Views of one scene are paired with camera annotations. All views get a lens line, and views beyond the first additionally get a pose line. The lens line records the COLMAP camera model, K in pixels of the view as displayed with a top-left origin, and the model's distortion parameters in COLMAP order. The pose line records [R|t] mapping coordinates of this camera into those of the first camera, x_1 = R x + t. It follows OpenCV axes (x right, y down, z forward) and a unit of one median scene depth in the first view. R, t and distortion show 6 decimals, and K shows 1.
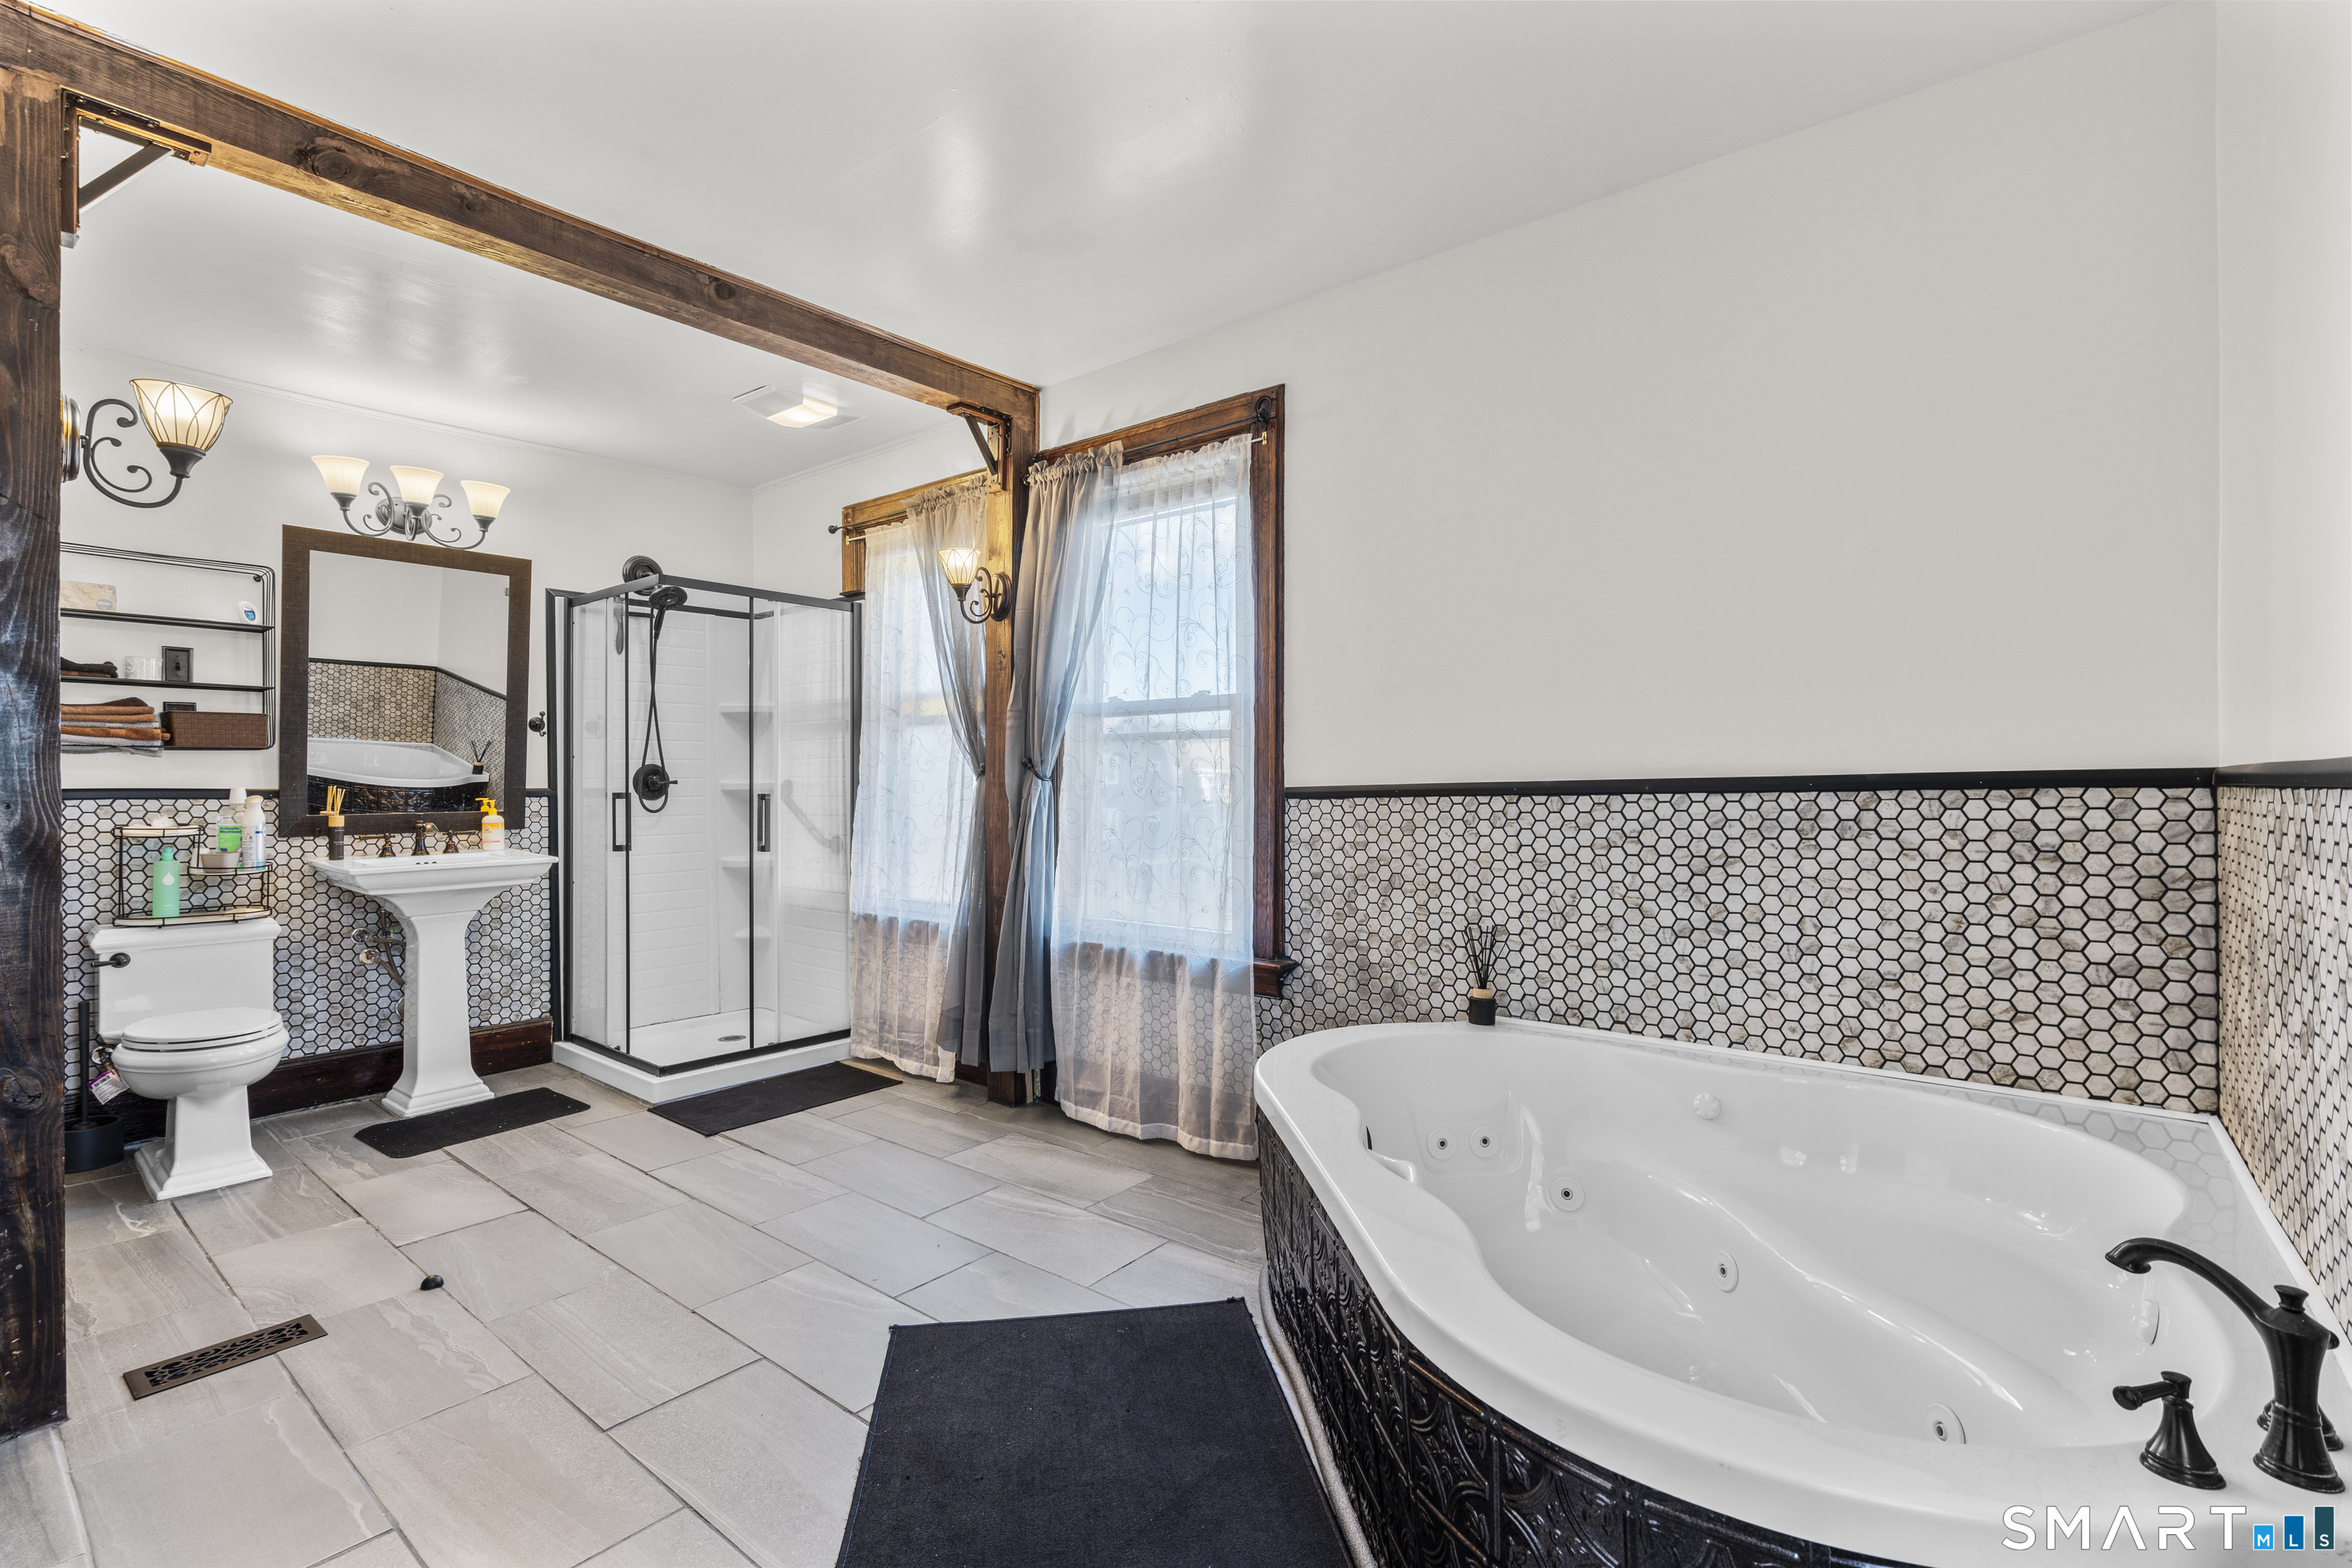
lens RADIAL K [[1055.0, 0, 1176.0], [0, 1055.0, 784.0], [0, 0, 1]] dist [-0.001700, 0.001366]
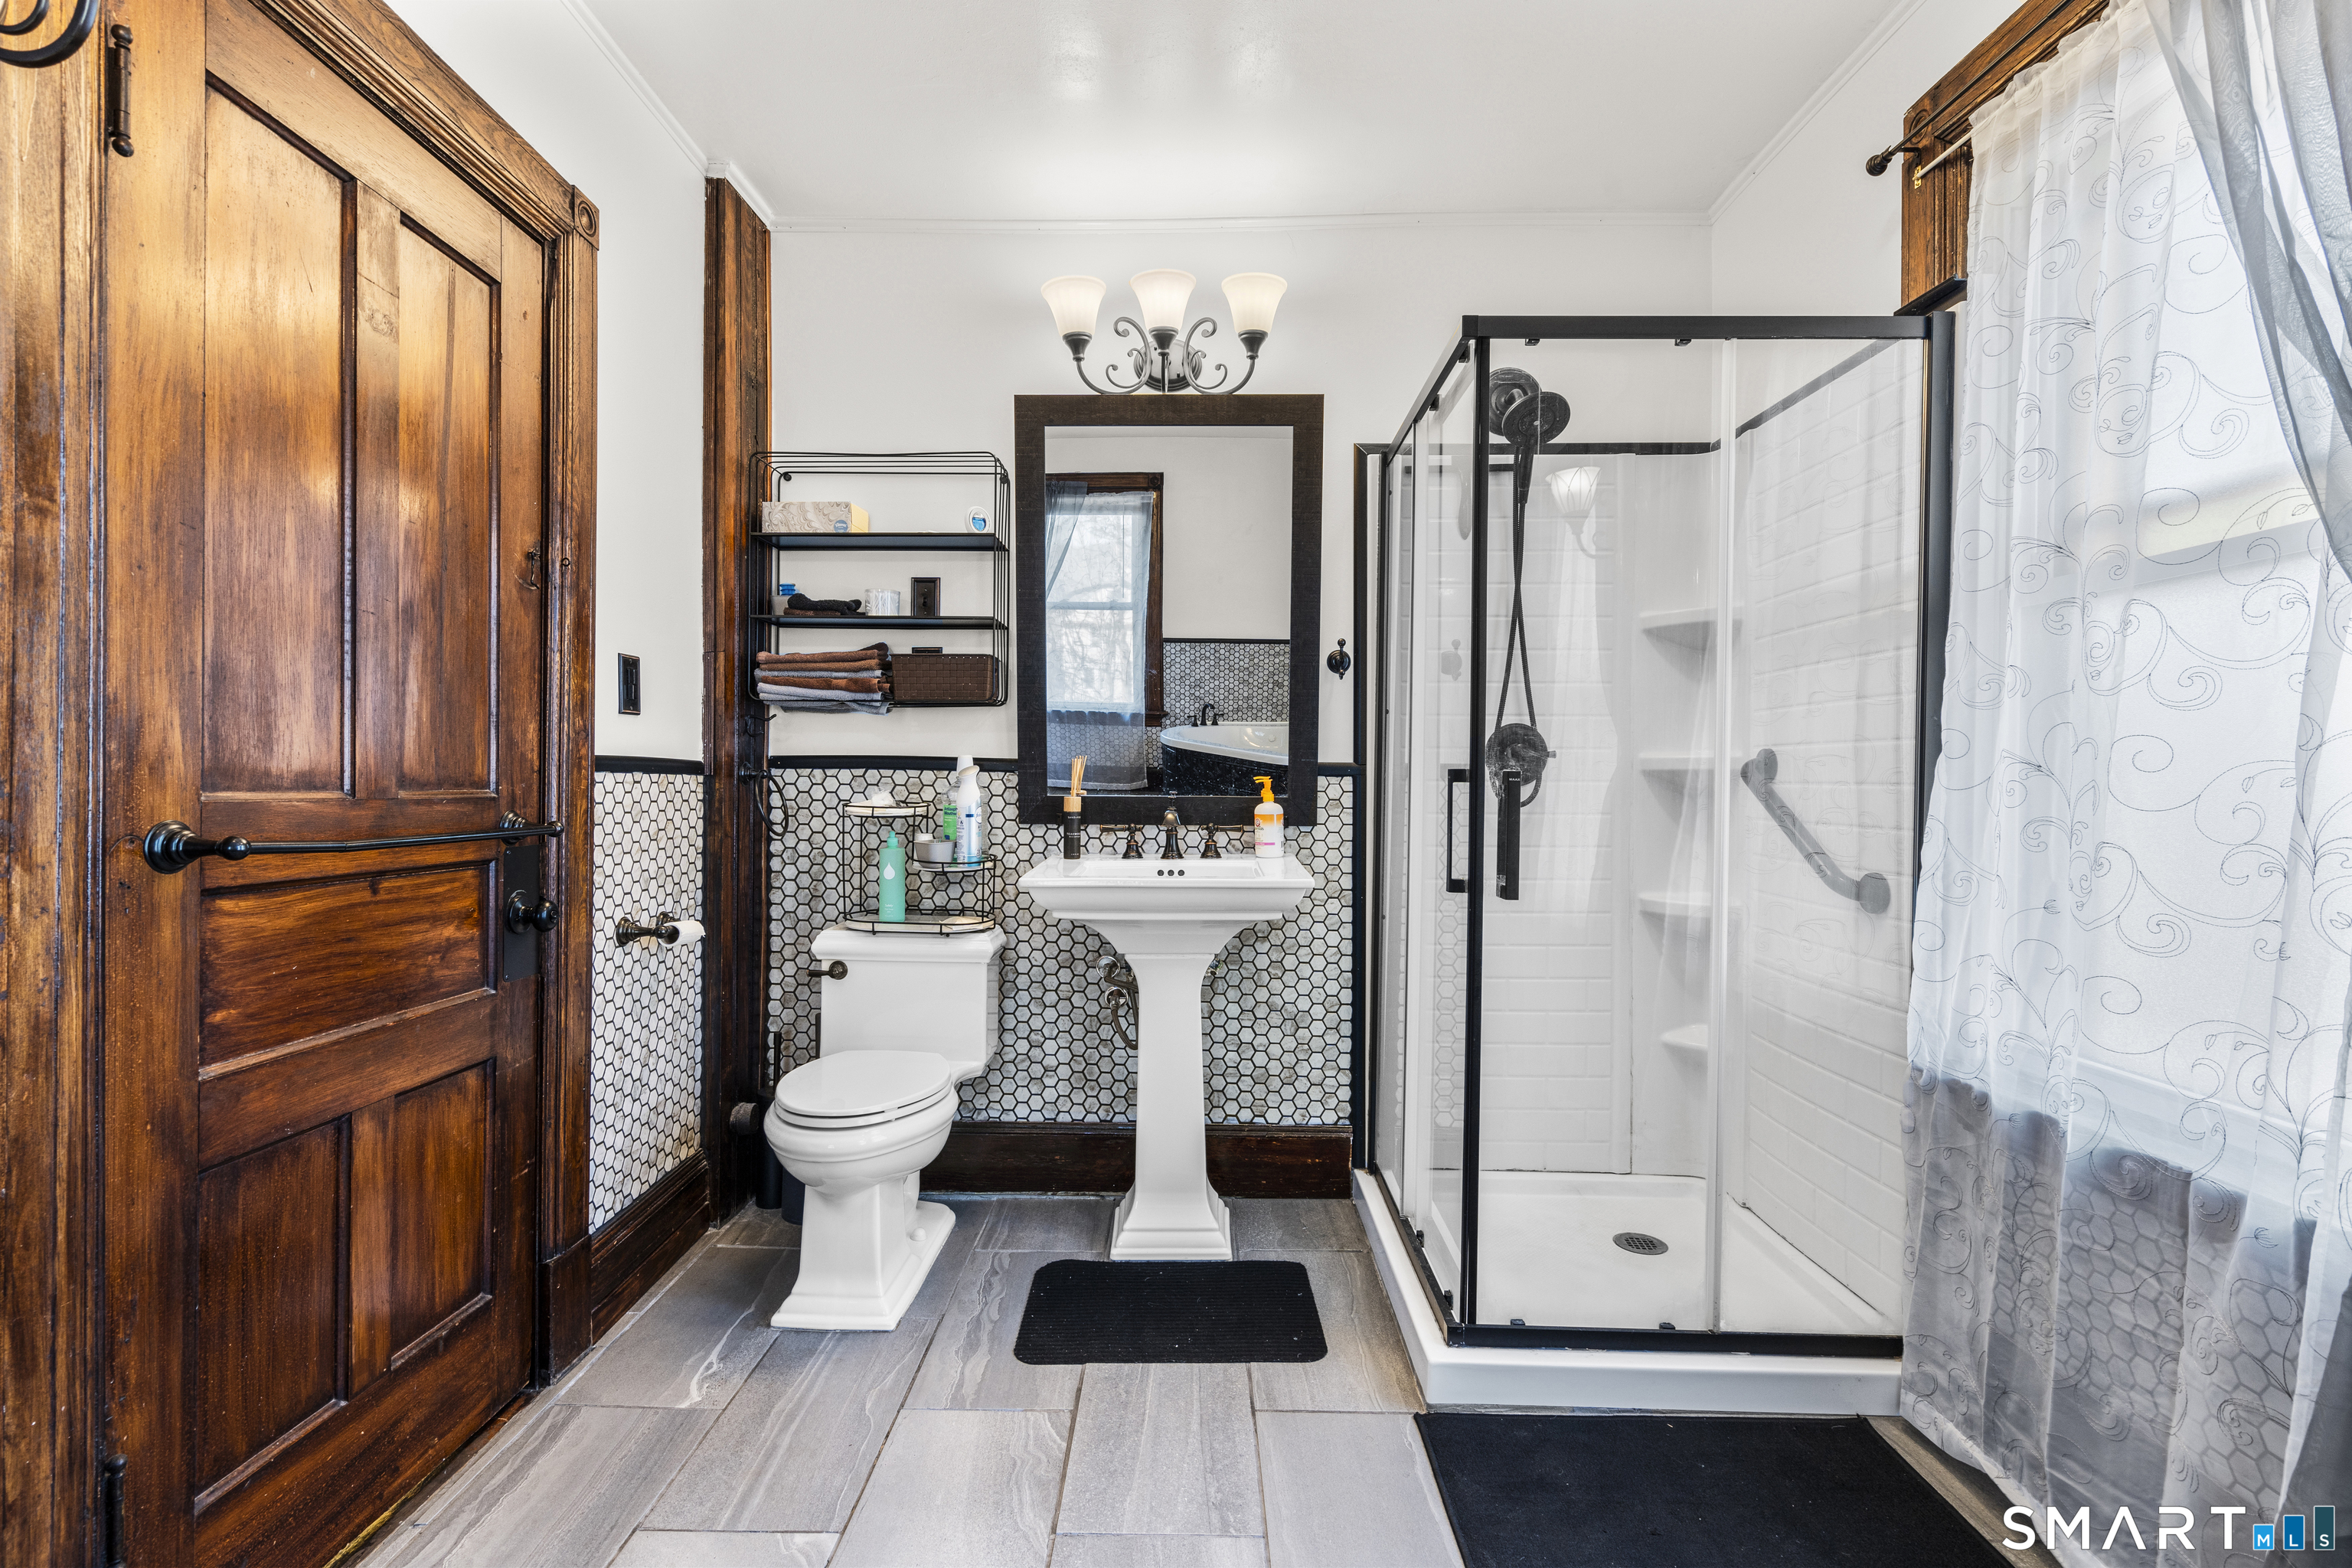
lens RADIAL K [[1055.0, 0, 1176.0], [0, 1055.0, 784.0], [0, 0, 1]] dist [-0.001700, 0.001366]
pose [[0.611361, 0.014843, -0.791212, -0.183279], [-0.012281, 0.999882, 0.009268, 0.013636], [0.791256, 0.004051, 0.611471, 0.599109]]
